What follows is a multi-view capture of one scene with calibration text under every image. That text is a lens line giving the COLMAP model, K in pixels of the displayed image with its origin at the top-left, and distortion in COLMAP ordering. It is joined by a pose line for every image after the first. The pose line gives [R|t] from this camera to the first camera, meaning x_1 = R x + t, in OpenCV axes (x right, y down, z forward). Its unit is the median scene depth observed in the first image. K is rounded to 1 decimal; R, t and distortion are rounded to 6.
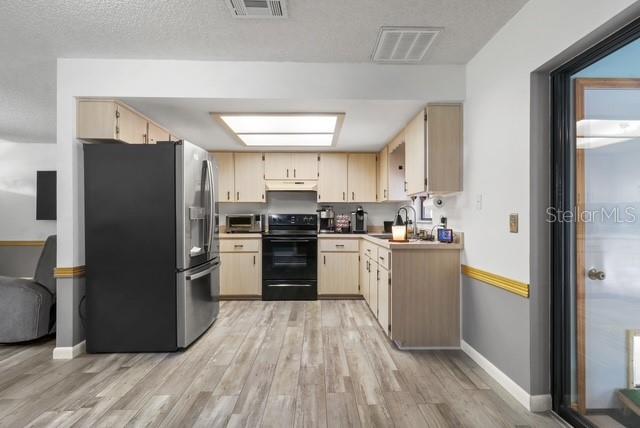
lens RADIAL K [[297.9, 0, 320.2], [0, 297.9, 217.2], [0, 0, 1]] dist [-0.002759, -0.000081]
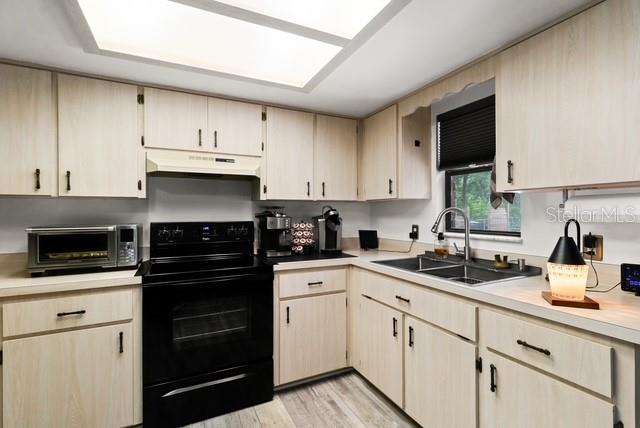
lens RADIAL K [[297.9, 0, 322.7], [0, 297.9, 211.9], [0, 0, 1]] dist [-0.002759, -0.000081]
pose [[0.902622, -0.003593, 0.430420, -0.137065], [0.005481, 0.999980, -0.003148, -0.026426], [-0.430400, 0.005200, 0.902623, 0.484803]]
